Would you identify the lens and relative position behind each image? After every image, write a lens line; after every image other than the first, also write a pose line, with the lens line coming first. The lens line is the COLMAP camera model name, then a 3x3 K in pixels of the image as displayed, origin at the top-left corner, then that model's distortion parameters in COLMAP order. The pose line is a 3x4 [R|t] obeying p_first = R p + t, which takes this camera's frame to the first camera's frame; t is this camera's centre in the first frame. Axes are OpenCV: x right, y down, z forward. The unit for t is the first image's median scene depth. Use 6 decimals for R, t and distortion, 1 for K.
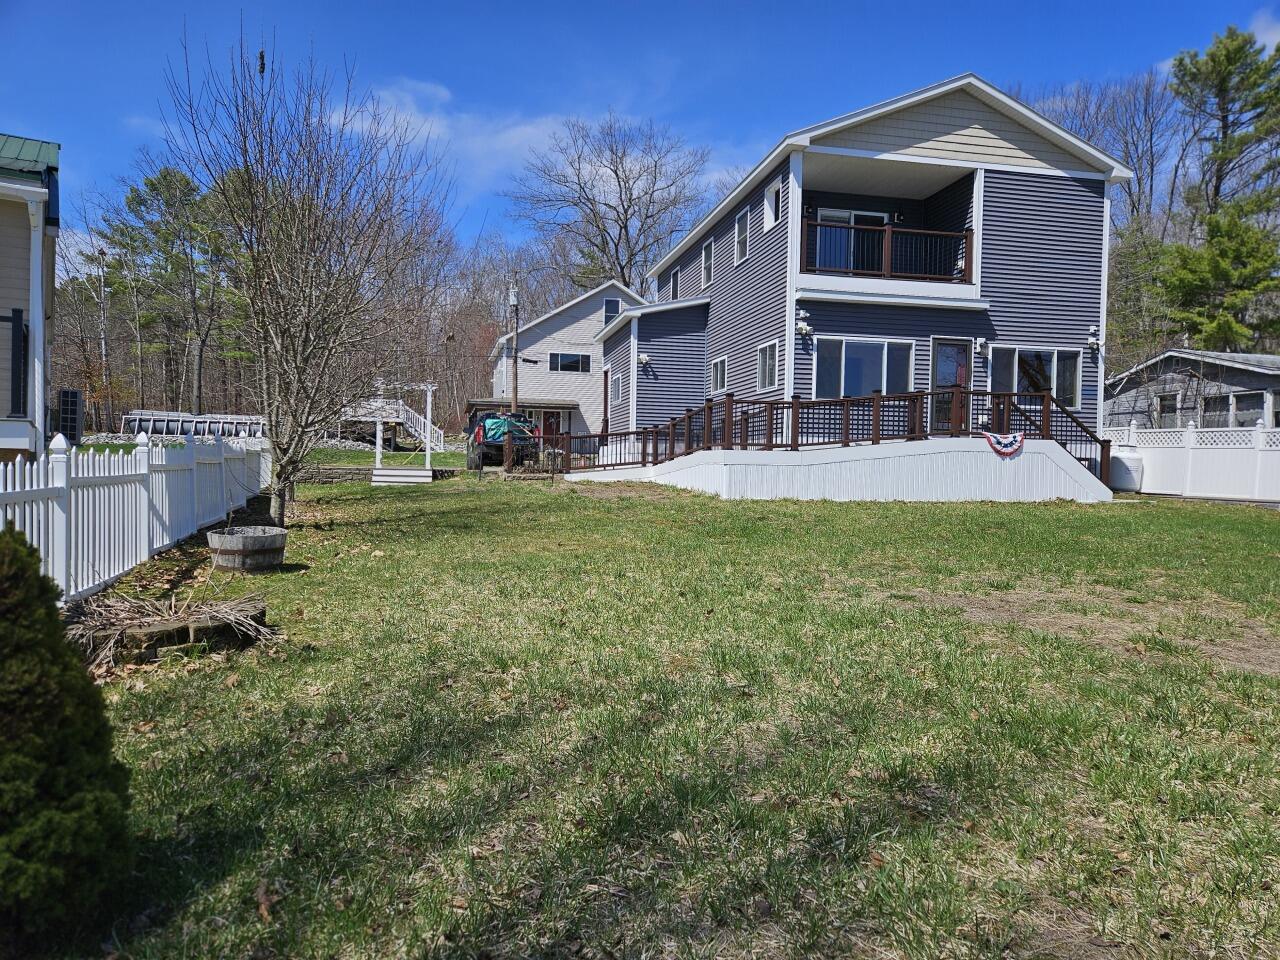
lens RADIAL K [[847.3, 0, 630.6], [0, 847.3, 475.6], [0, 0, 1]] dist [0.072198, -0.053261]
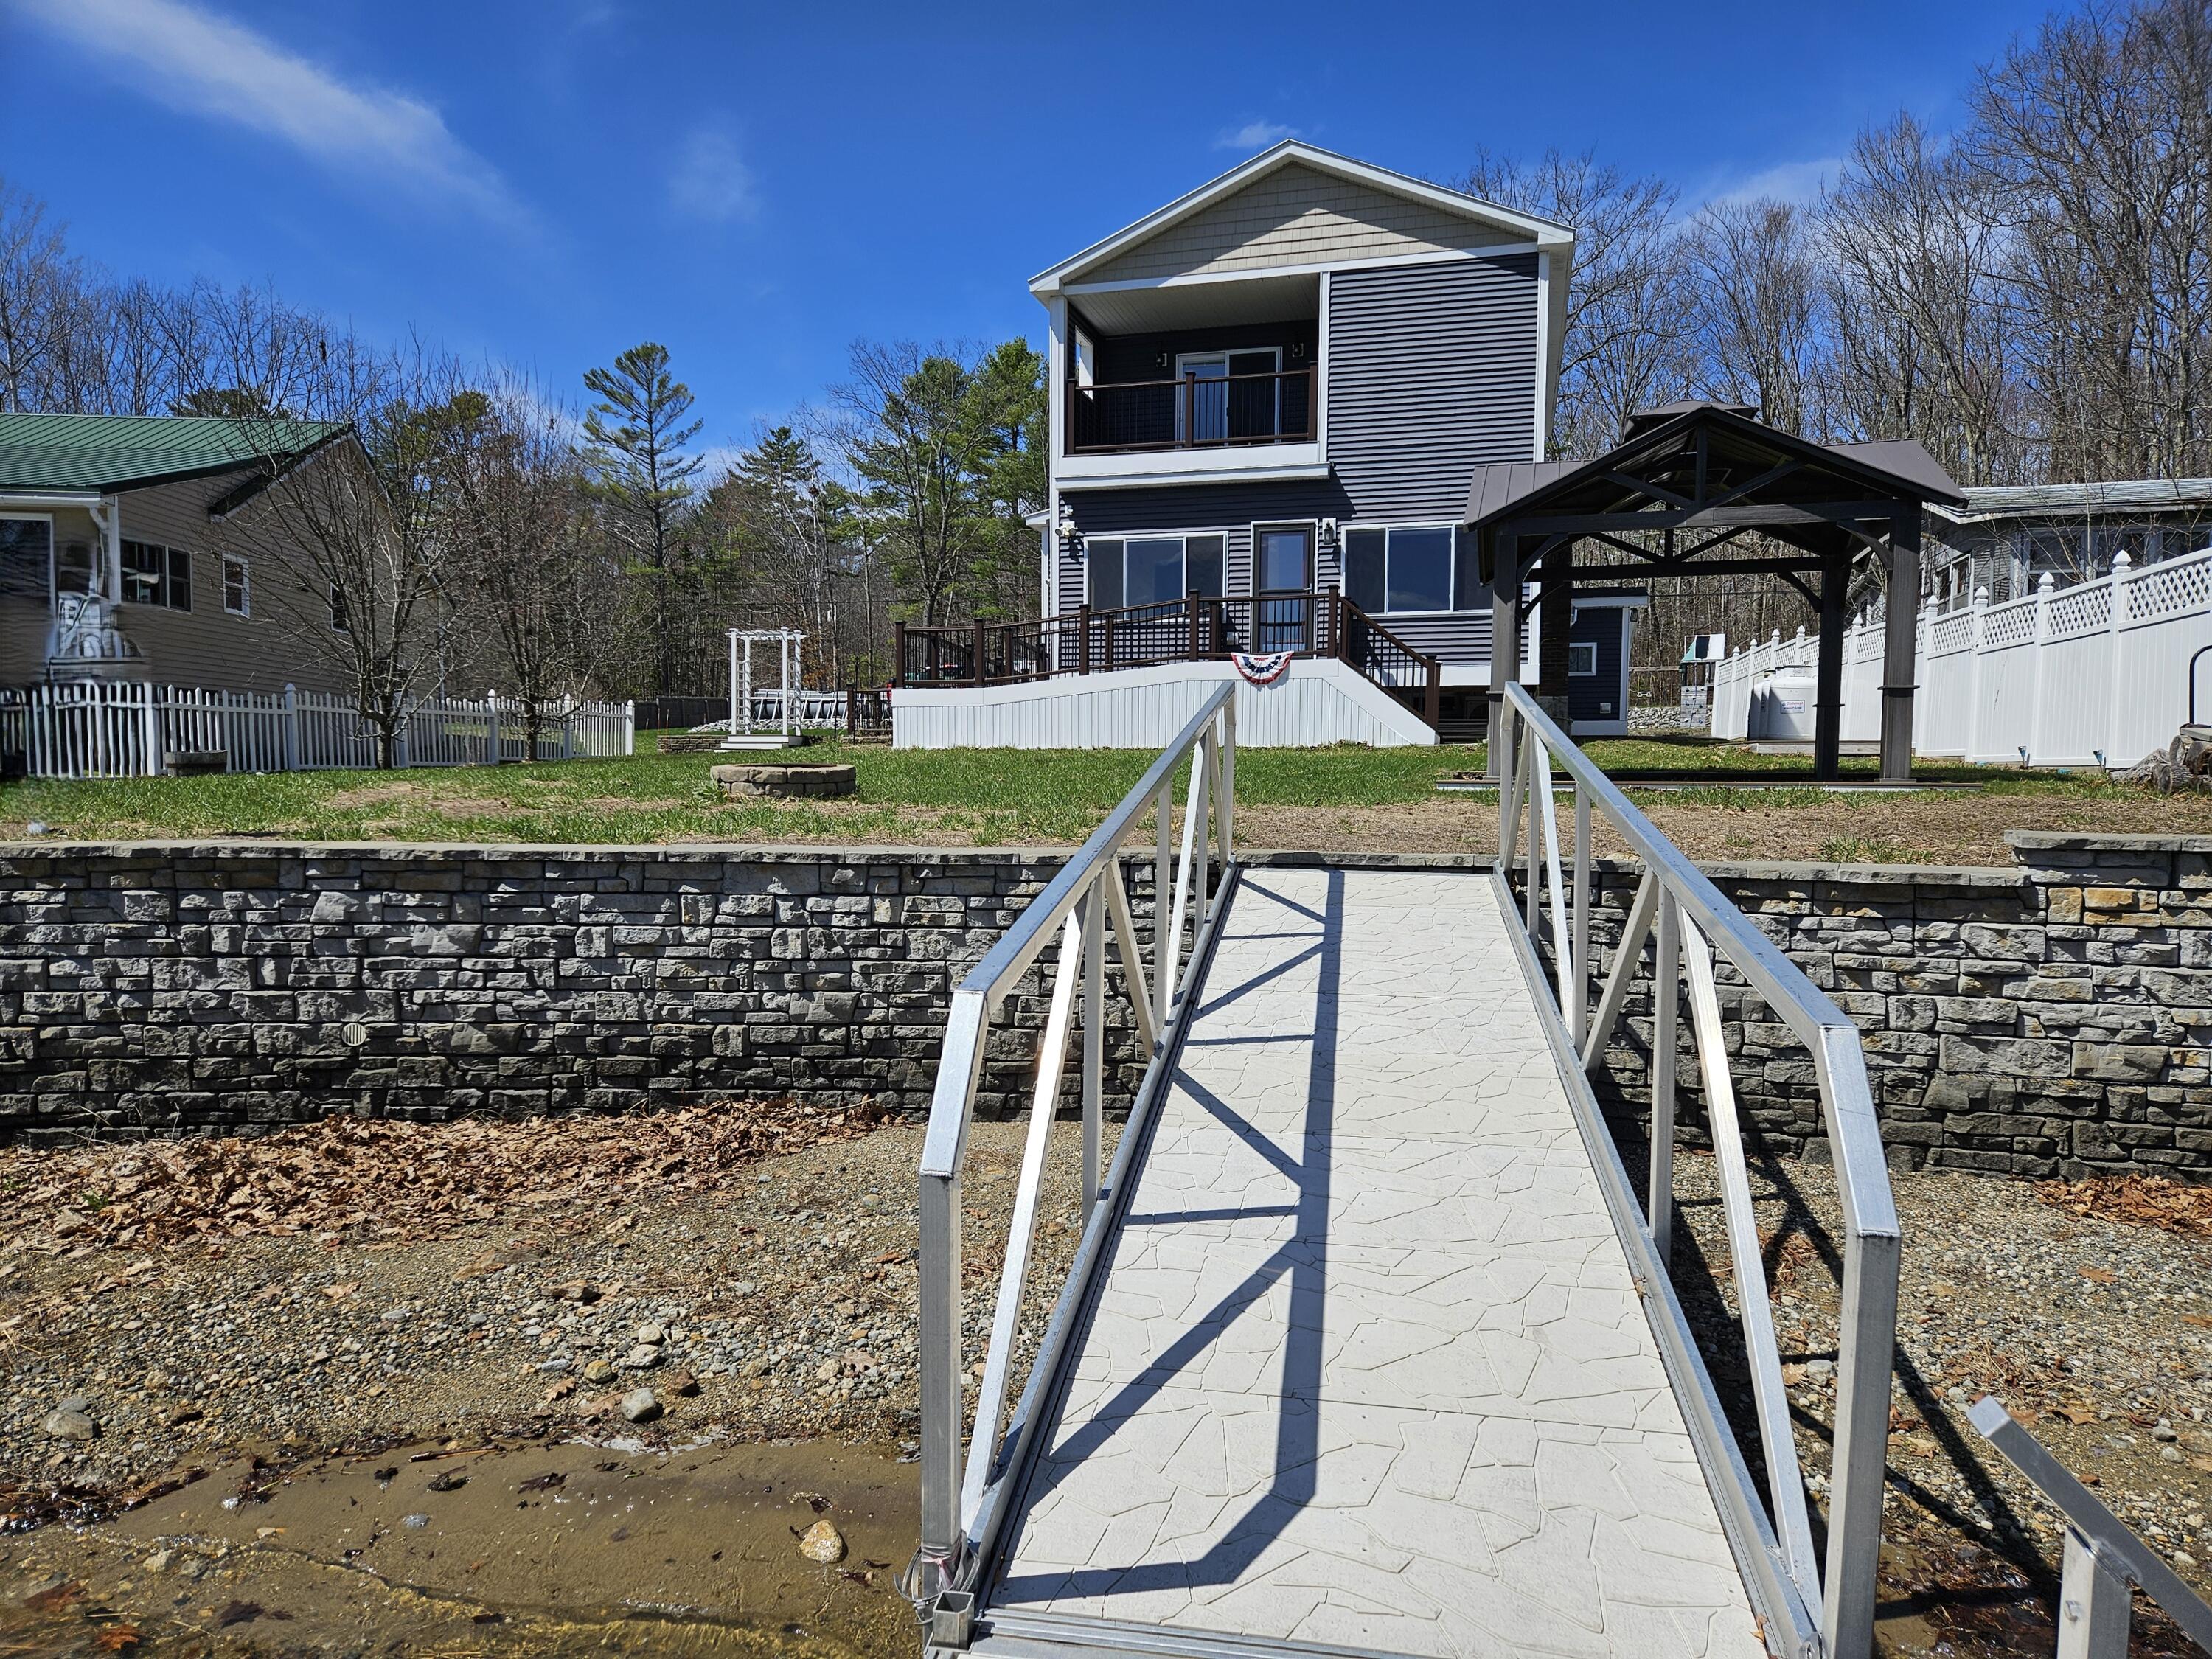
lens RADIAL K [[1464.2, 0, 1096.9], [0, 1464.2, 842.1], [0, 0, 1]] dist [0.072198, -0.053261]
pose [[0.879986, 0.007485, -0.474941, 0.812957], [0.006662, 0.999583, 0.028097, 0.067435], [0.474953, -0.027889, 0.879569, -0.147097]]
